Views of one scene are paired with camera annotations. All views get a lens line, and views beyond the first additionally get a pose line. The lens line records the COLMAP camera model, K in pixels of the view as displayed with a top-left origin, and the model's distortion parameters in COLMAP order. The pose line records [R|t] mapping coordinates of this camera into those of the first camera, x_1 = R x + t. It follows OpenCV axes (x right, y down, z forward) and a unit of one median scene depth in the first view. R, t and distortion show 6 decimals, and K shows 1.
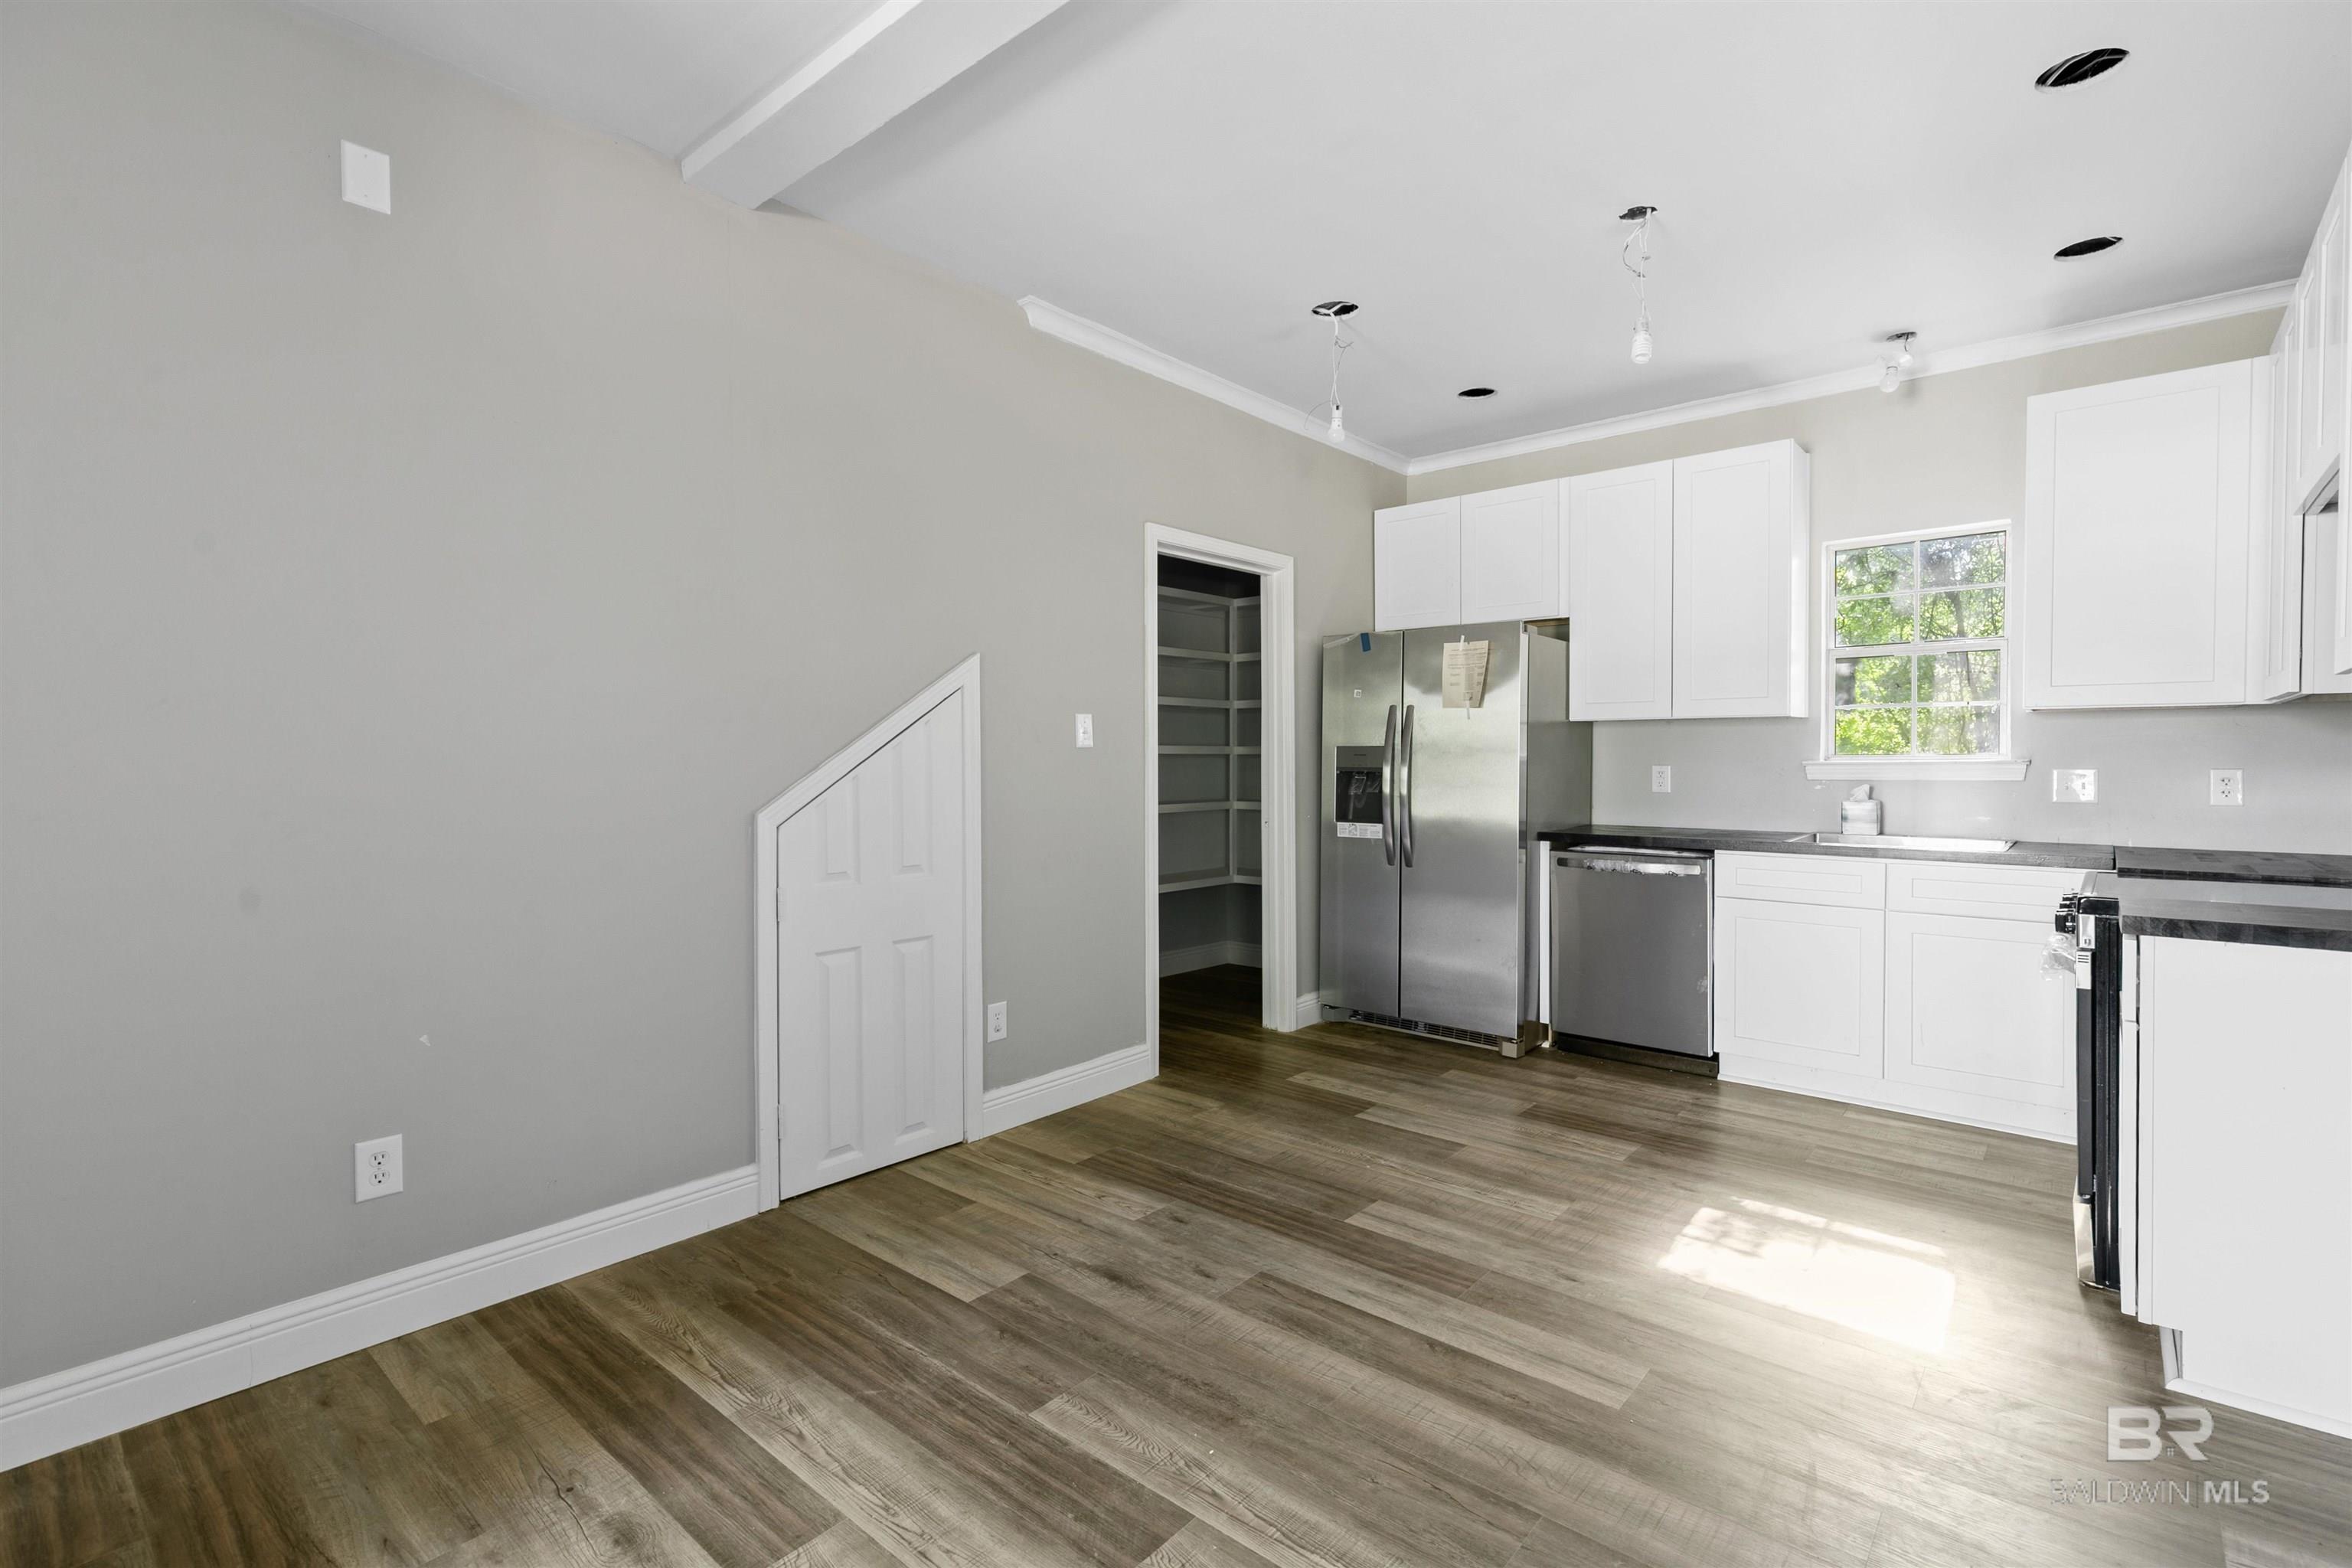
lens RADIAL K [[998.2, 0, 1150.1], [0, 998.2, 772.5], [0, 0, 1]] dist [0.000453, -0.000163]
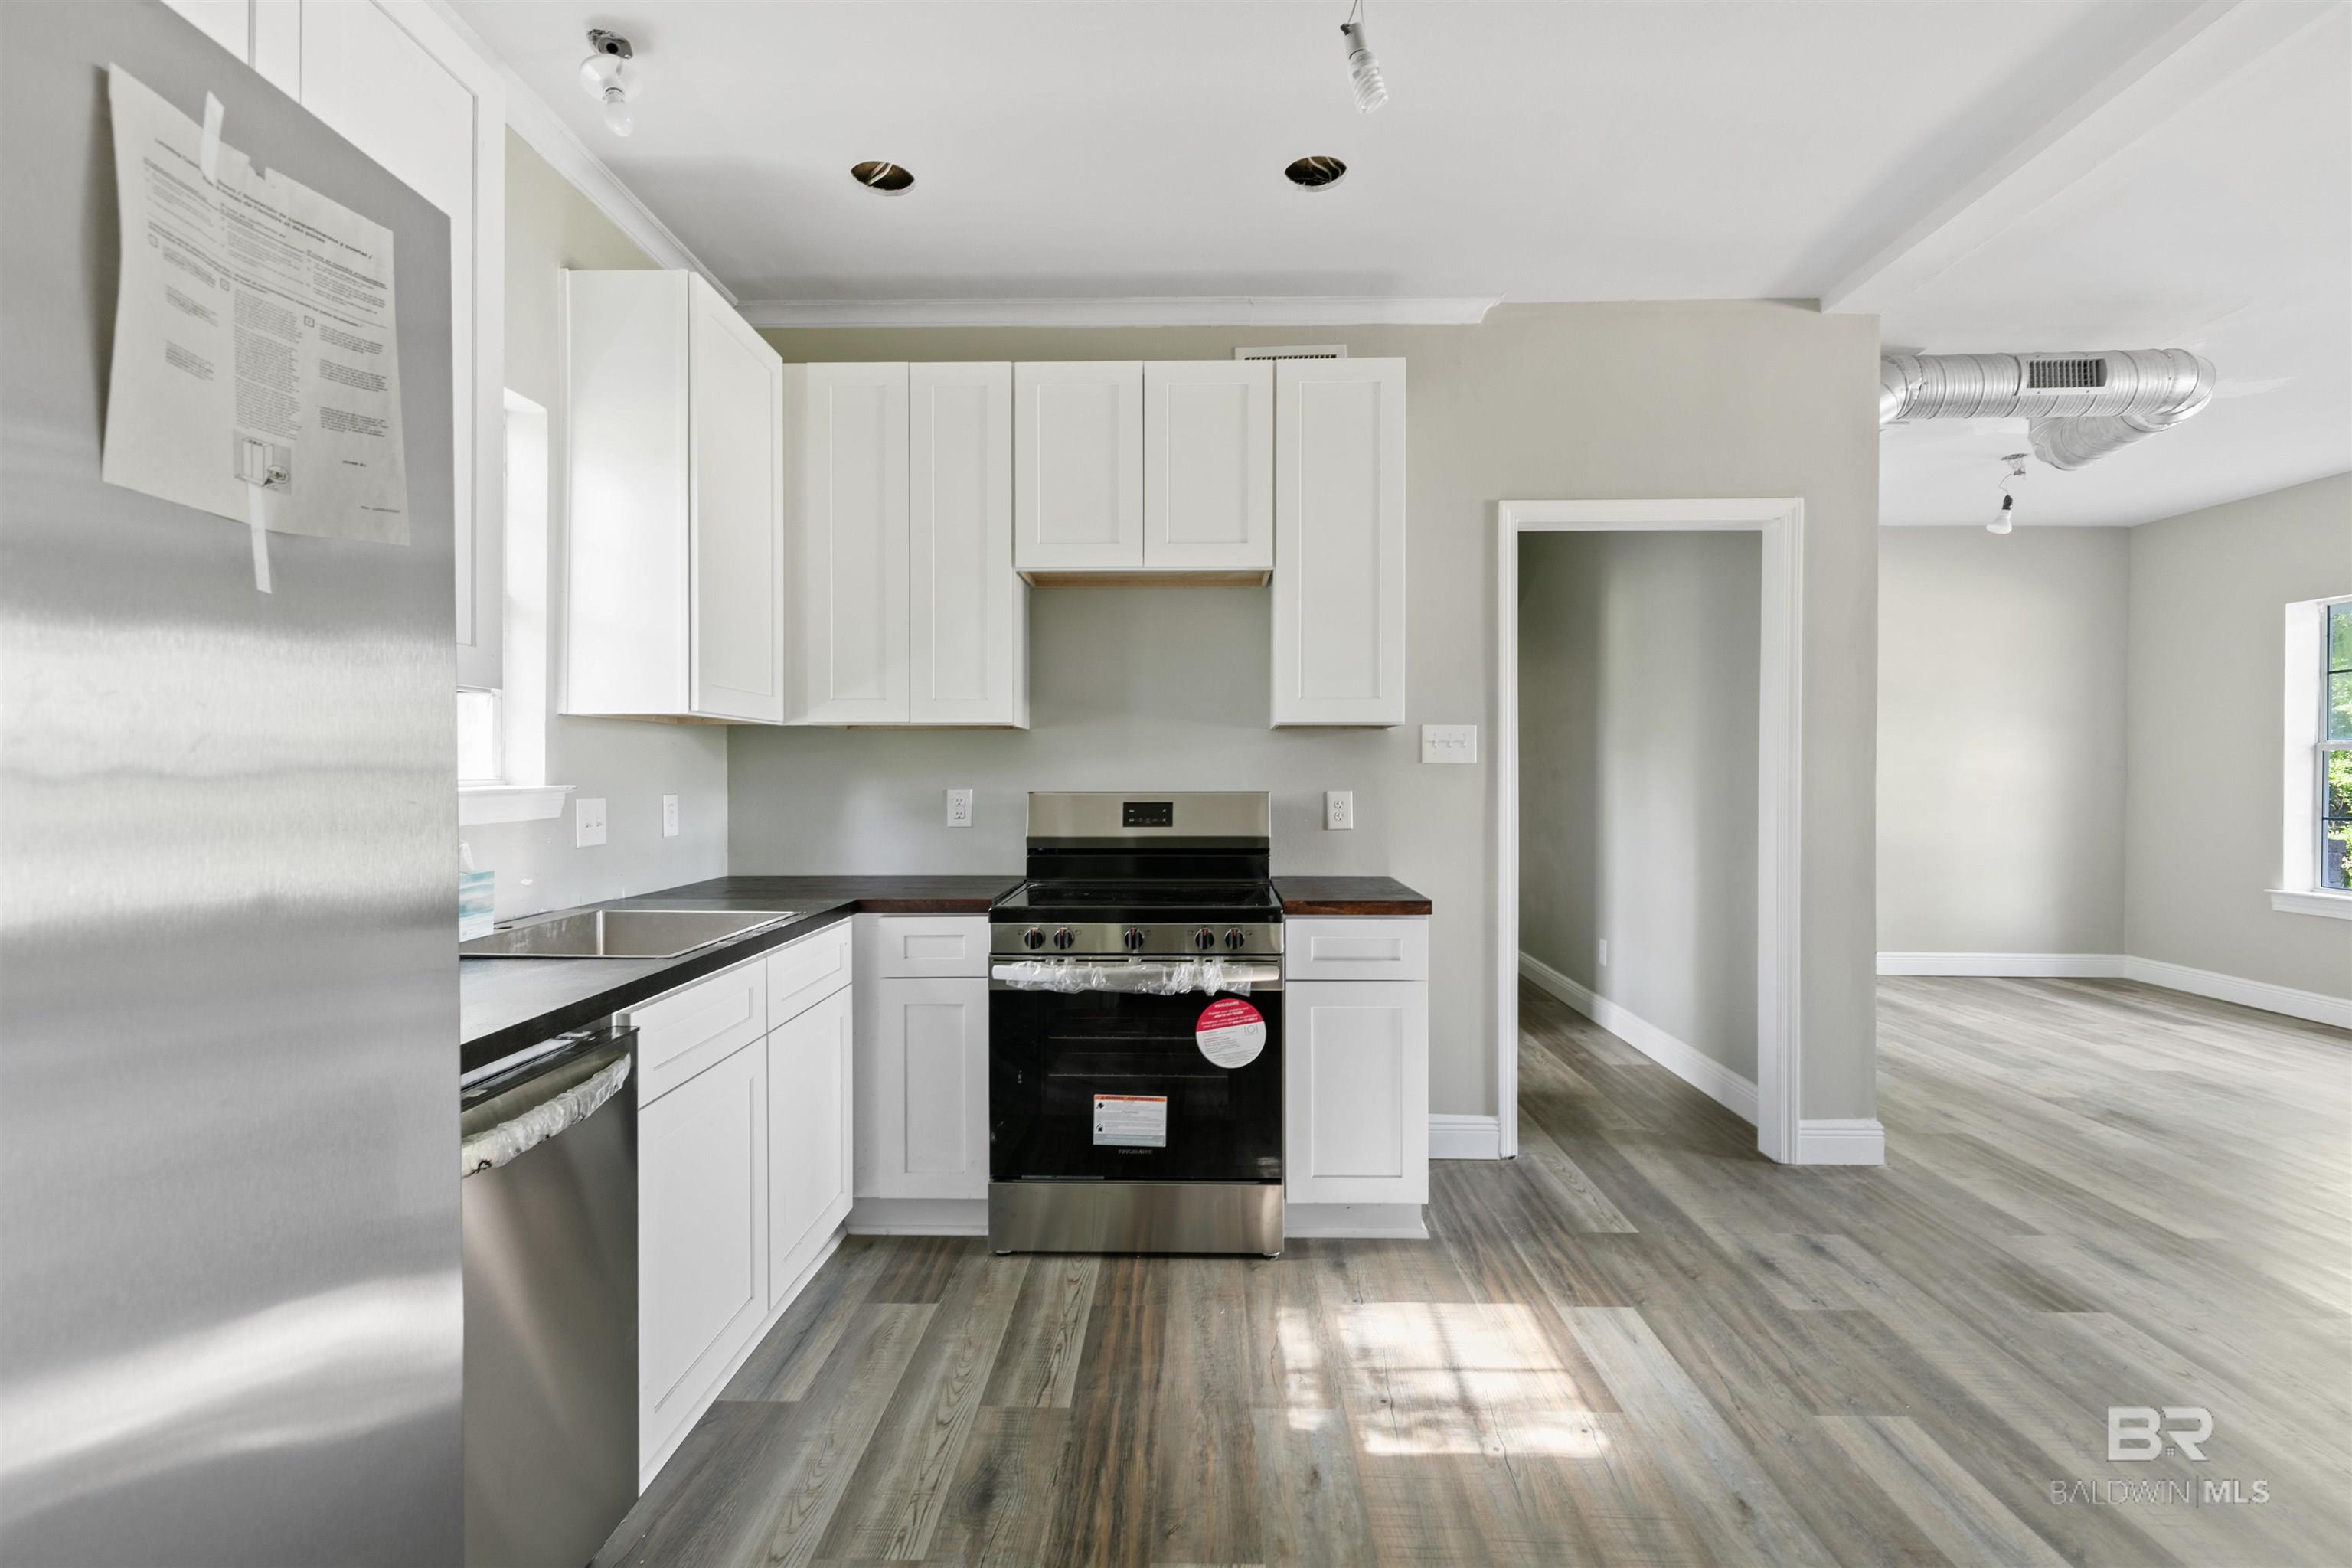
lens RADIAL K [[1098.5, 0, 1168.8], [0, 1098.5, 782.3], [0, 0, 1]] dist [0.002499, -0.000022]
pose [[-0.669046, -0.002941, 0.743215, 0.059859], [0.014663, 0.999745, 0.017156, -0.019191], [-0.743076, 0.022376, -0.668833, 1.002301]]
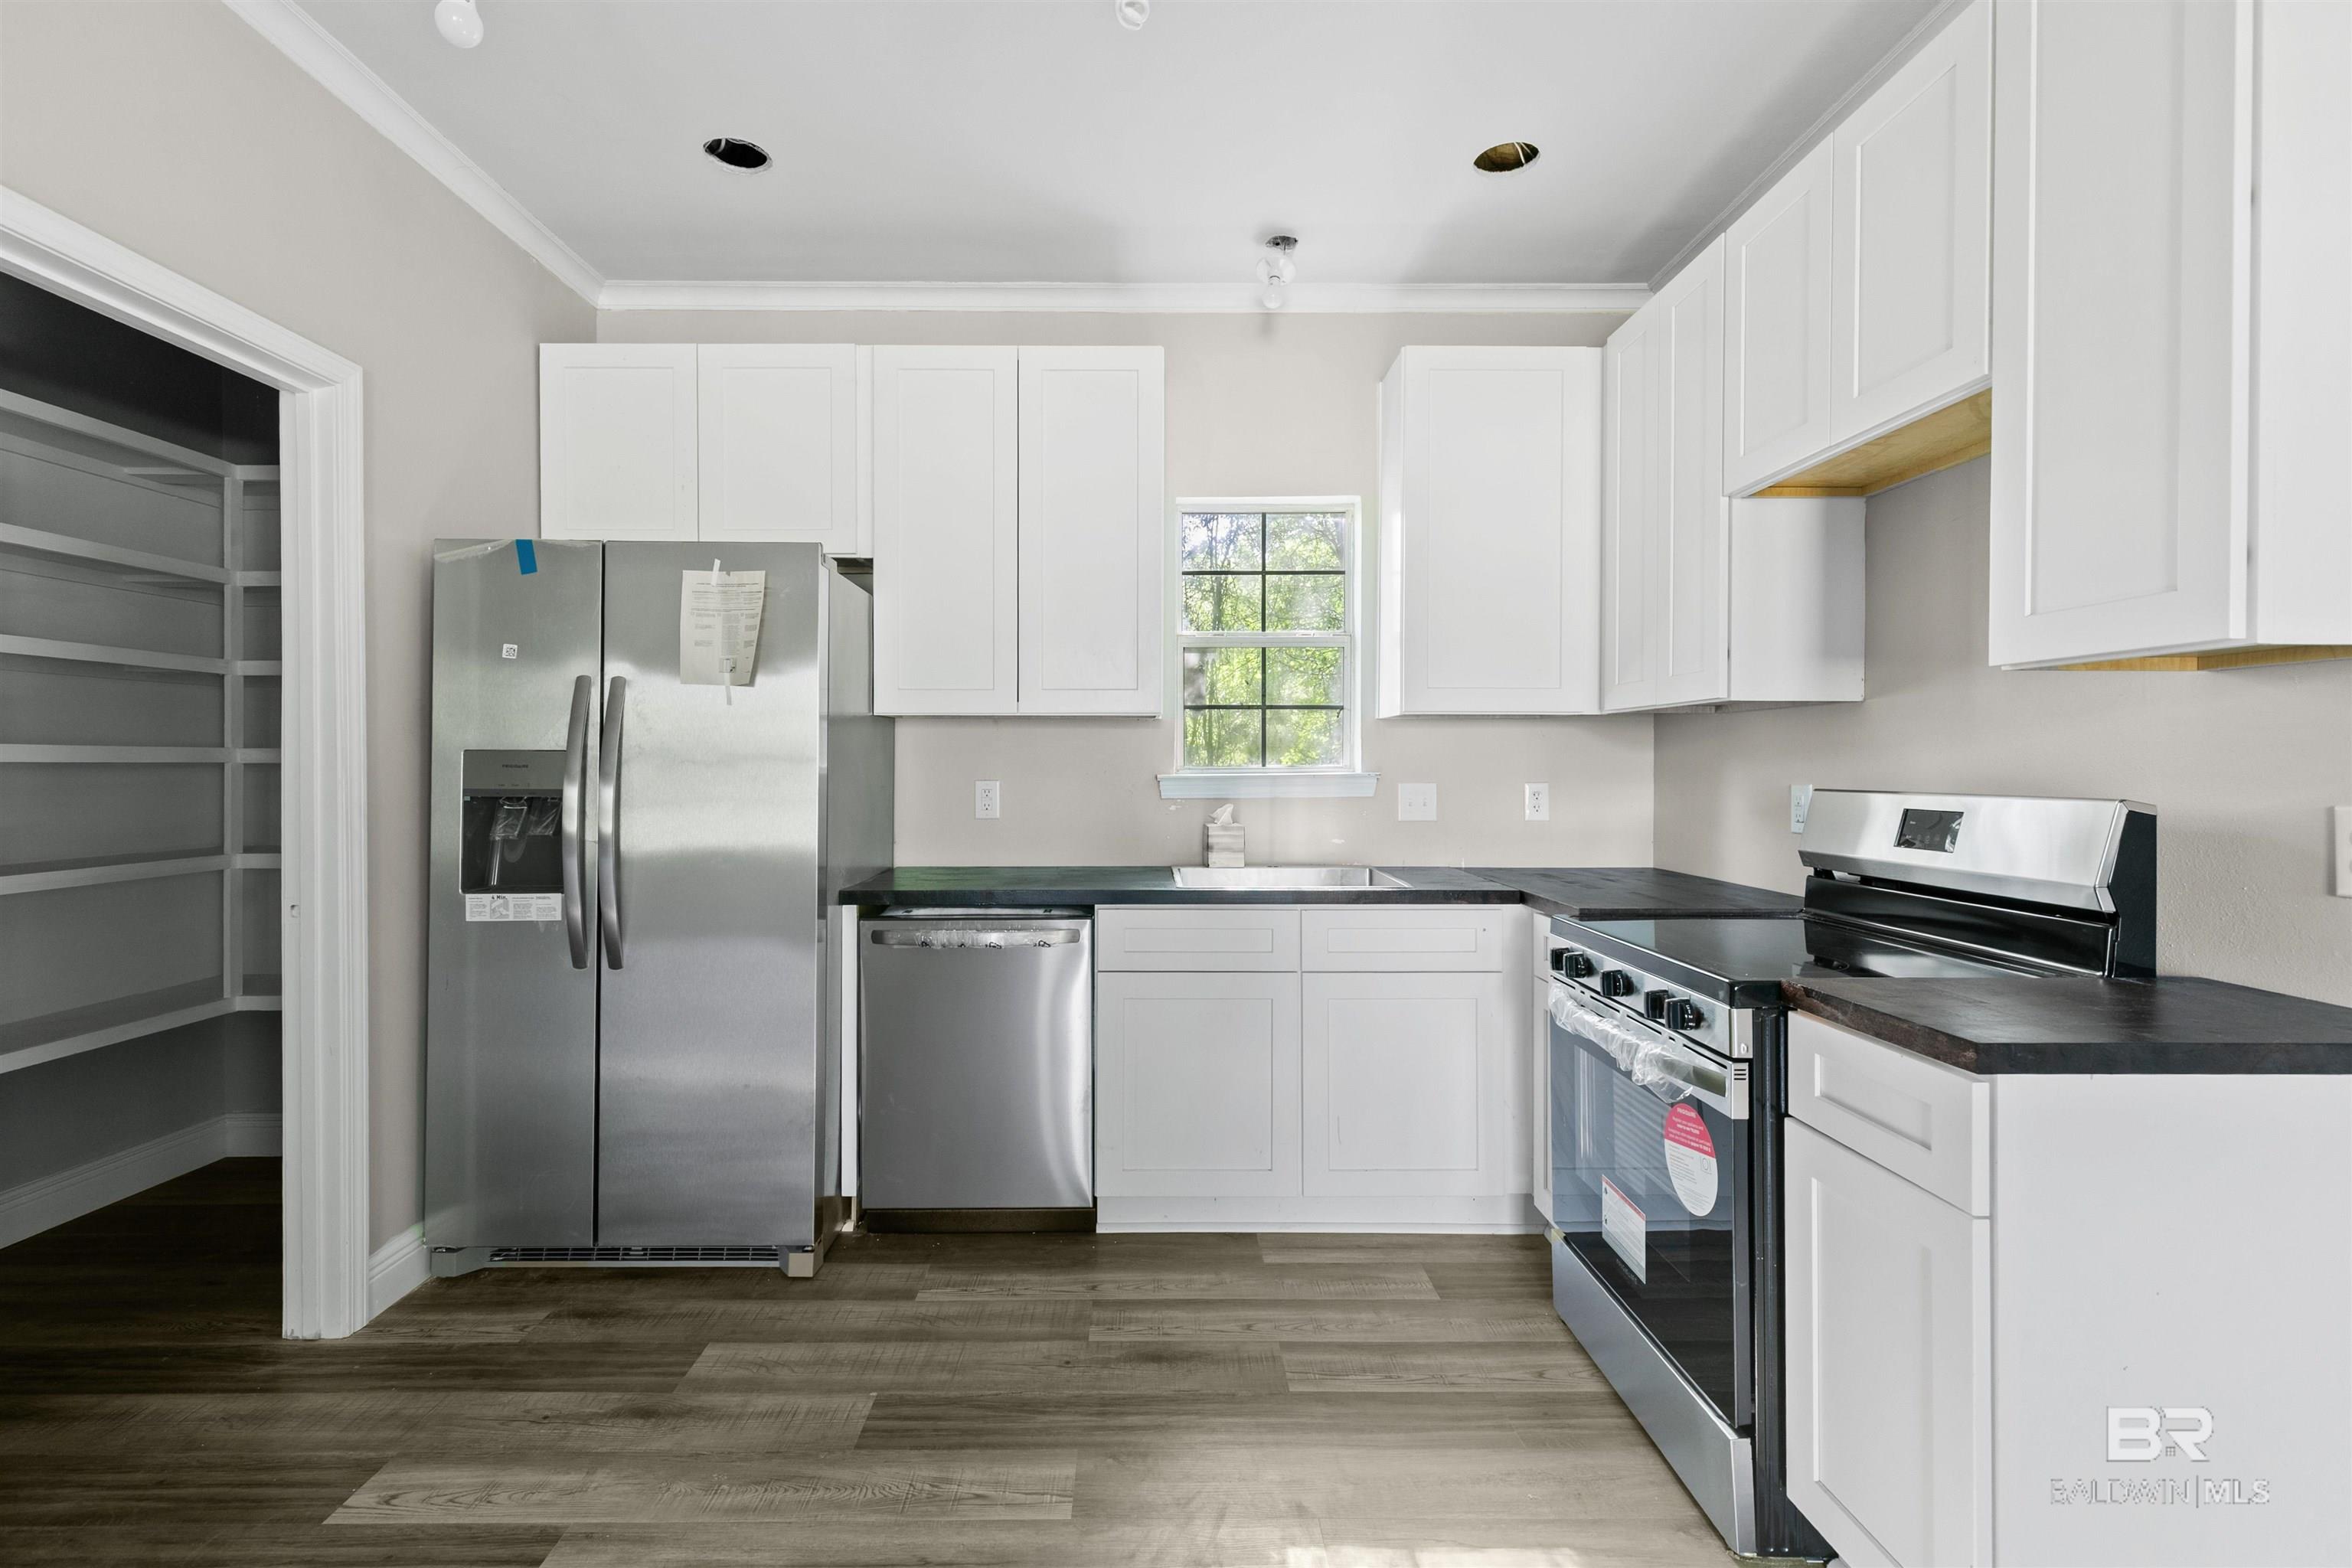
lens RADIAL K [[1060.9, 0, 1115.5], [0, 1060.9, 761.8], [0, 0, 1]] dist [0.008552, -0.000552]
pose [[0.742604, 0.003124, 0.669724, 0.073059], [0.008839, 0.999856, -0.014466, -0.009446], [-0.669673, 0.016662, 0.742469, 0.390116]]
